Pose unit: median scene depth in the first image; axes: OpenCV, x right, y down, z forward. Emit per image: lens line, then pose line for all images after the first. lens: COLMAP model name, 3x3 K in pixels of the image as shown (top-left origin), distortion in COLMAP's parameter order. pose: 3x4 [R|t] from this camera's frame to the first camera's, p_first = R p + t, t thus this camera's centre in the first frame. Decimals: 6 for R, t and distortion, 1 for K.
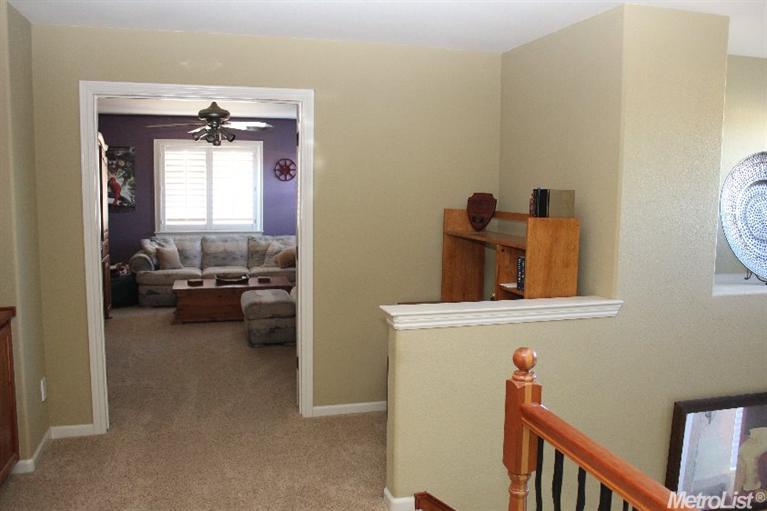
lens RADIAL K [[656.7, 0, 383.5], [0, 656.7, 255.5], [0, 0, 1]] dist [-0.163901, 0.178927]
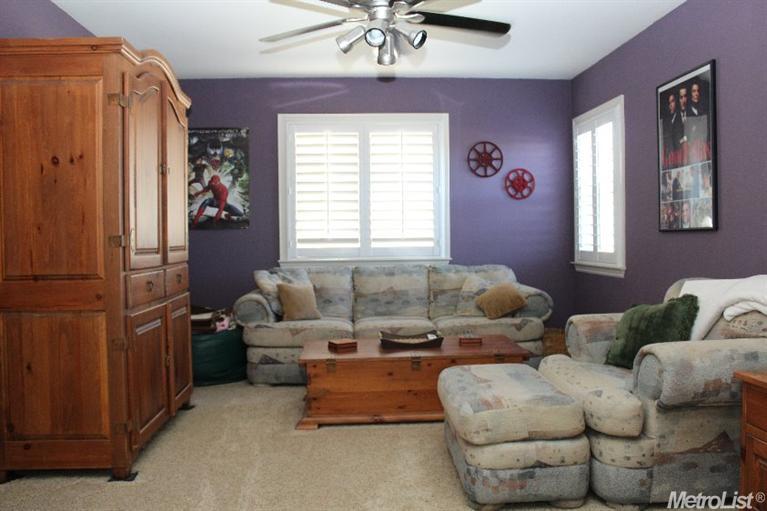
lens RADIAL K [[656.7, 0, 383.5], [0, 656.7, 255.5], [0, 0, 1]] dist [-0.163901, 0.178927]
pose [[0.976353, -0.015912, -0.215596, -0.119837], [-0.000517, 0.997113, -0.075930, 0.007209], [0.216181, 0.074246, 0.973526, 0.408628]]
